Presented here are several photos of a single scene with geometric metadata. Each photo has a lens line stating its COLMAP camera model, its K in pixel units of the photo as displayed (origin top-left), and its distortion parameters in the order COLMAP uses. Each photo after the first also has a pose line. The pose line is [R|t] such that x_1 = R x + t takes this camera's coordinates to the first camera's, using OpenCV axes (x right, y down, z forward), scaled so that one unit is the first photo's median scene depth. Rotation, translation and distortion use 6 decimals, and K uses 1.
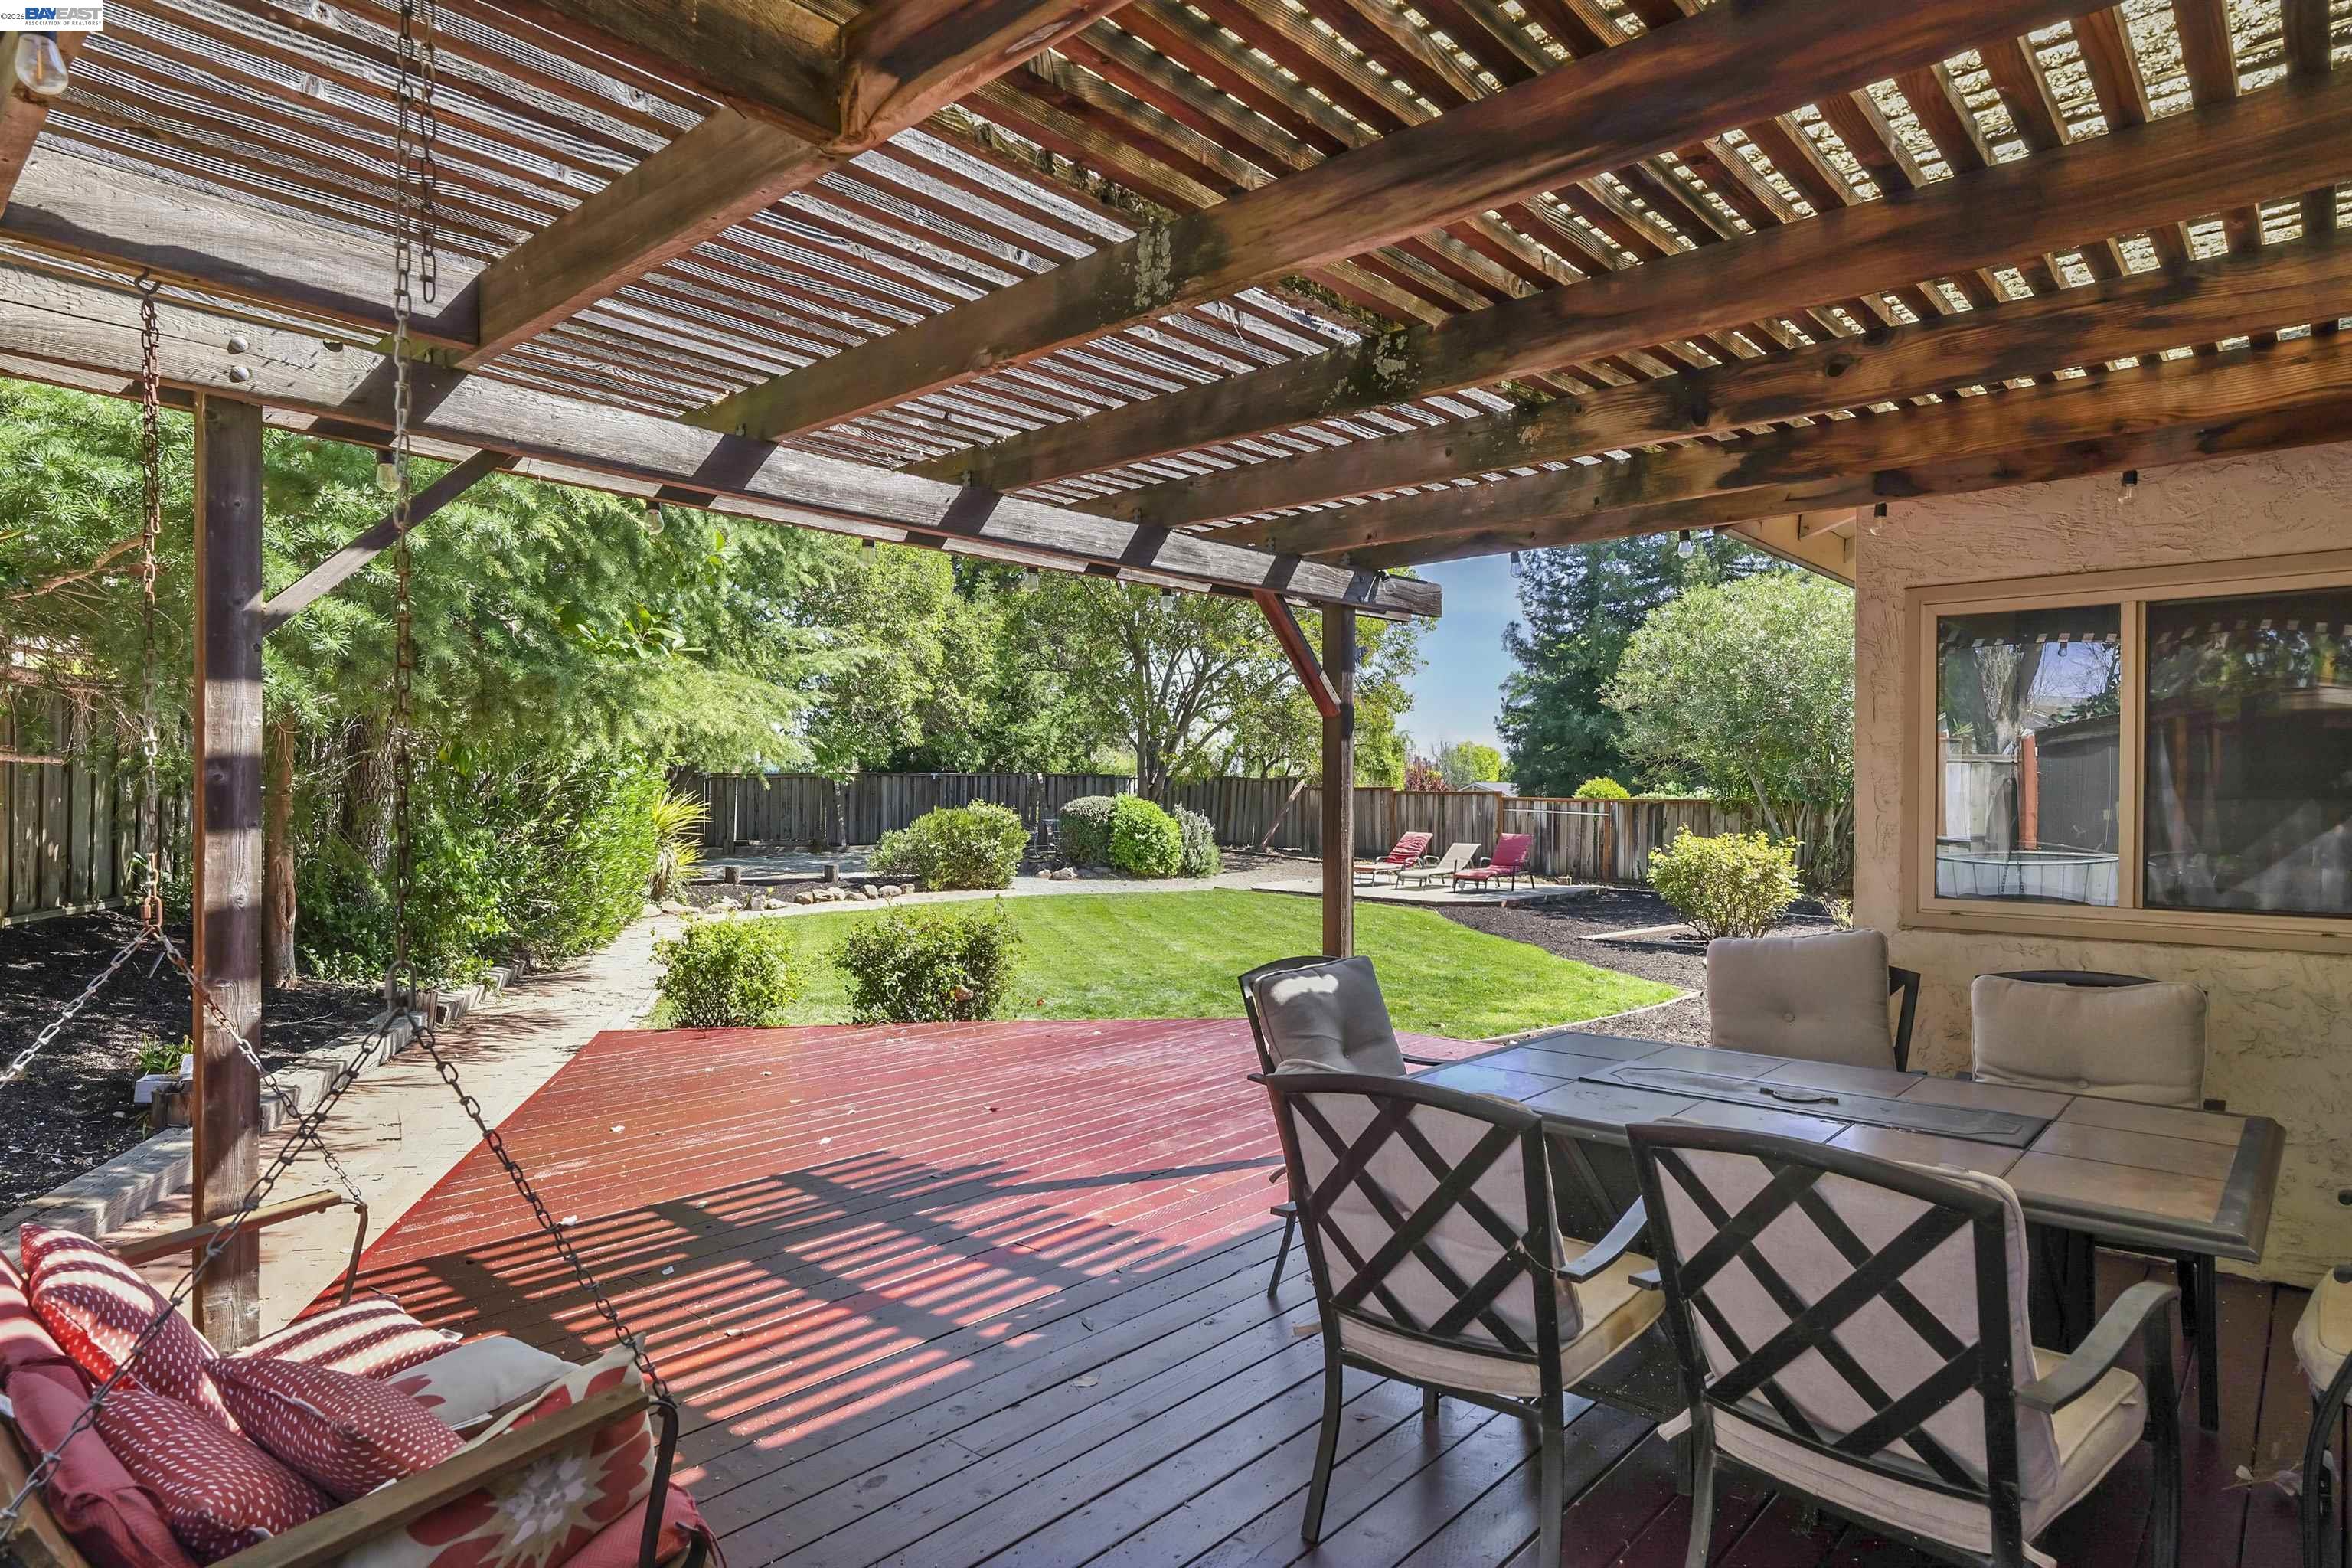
lens RADIAL K [[1270.9, 0, 1175.5], [0, 1270.9, 788.9], [0, 0, 1]] dist [-0.005783, -0.001294]
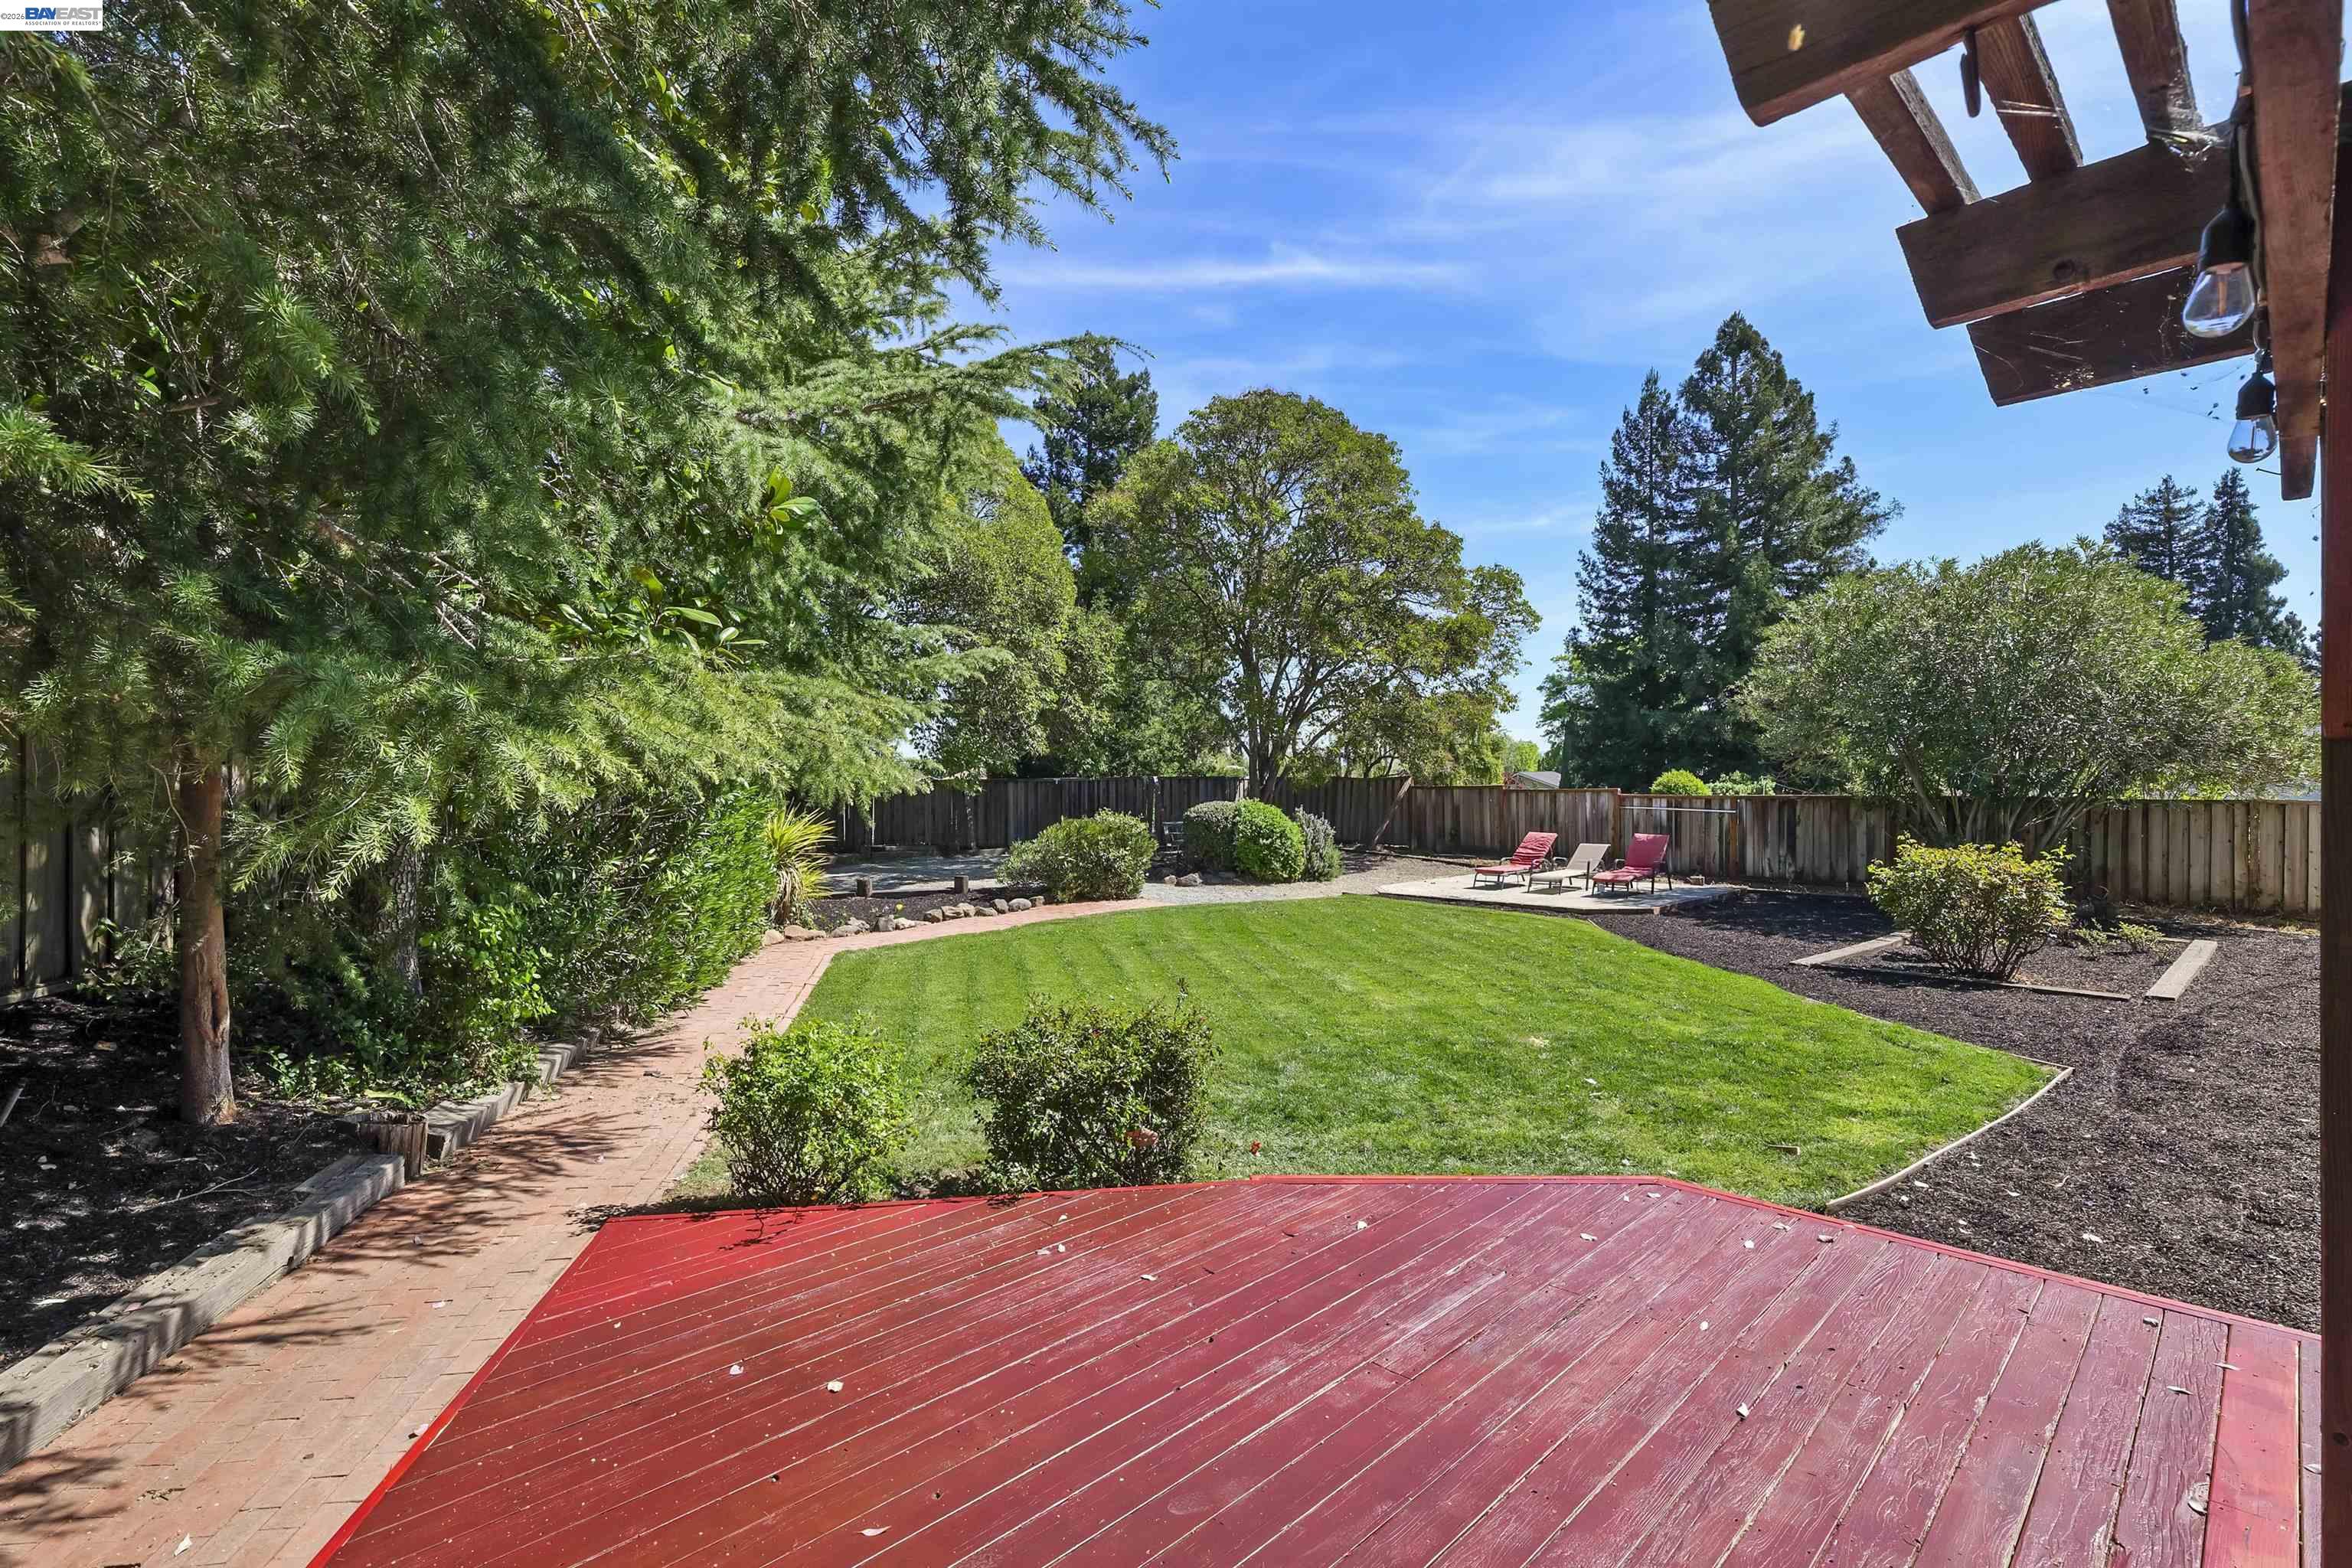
lens RADIAL K [[1049.2, 0, 1173.5], [0, 1049.2, 781.3], [0, 0, 1]] dist [-0.001827, 0.000238]
pose [[0.997584, -0.015489, -0.067719, -0.043408], [0.015601, 0.999878, 0.001134, -0.012157], [0.067693, -0.002188, 0.997704, 0.172750]]
